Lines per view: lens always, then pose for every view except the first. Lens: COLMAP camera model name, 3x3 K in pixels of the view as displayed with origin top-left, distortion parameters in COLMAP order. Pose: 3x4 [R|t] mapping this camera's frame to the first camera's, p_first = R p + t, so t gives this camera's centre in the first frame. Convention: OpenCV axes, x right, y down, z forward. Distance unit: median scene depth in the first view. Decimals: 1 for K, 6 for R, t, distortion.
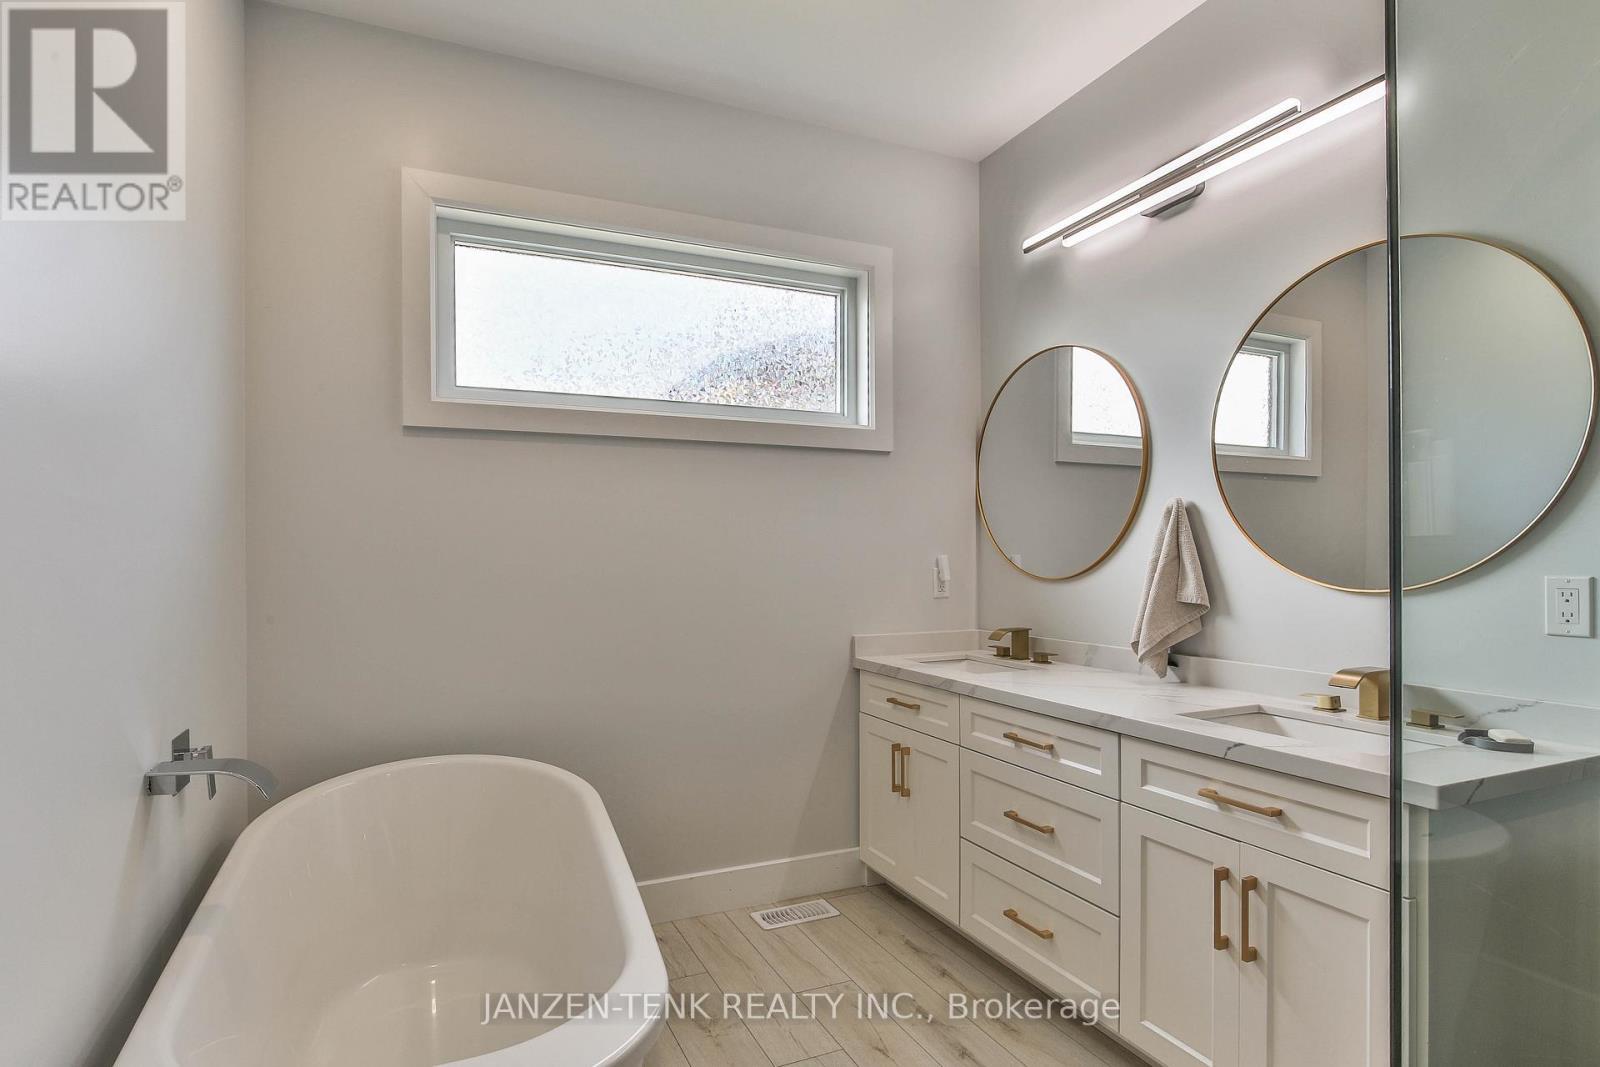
lens RADIAL K [[814.9, 0, 766.0], [0, 814.9, 566.7], [0, 0, 1]] dist [-0.017995, -0.000134]
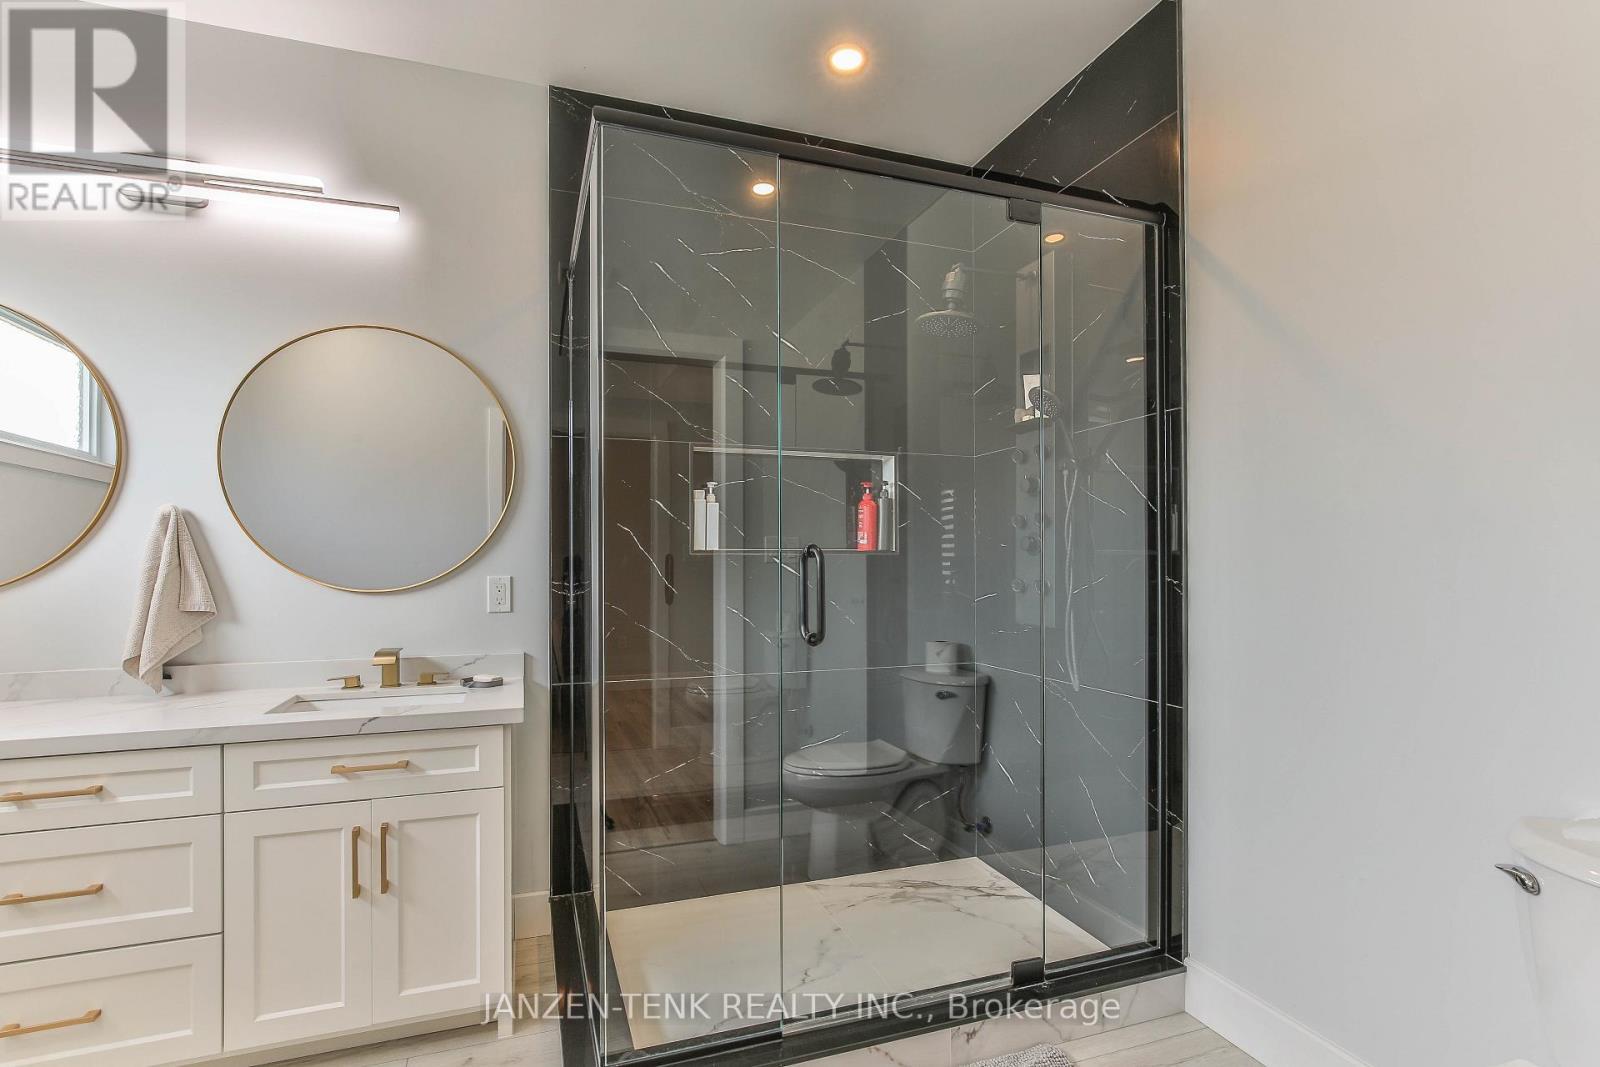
lens RADIAL K [[763.1, 0, 793.7], [0, 763.1, 562.1], [0, 0, 1]] dist [-0.010246, 0.005589]
pose [[0.081109, 0.003875, 0.996698, -0.388662], [0.016197, 0.999855, -0.005206, 0.000922], [-0.996574, 0.016566, 0.081035, 0.211107]]
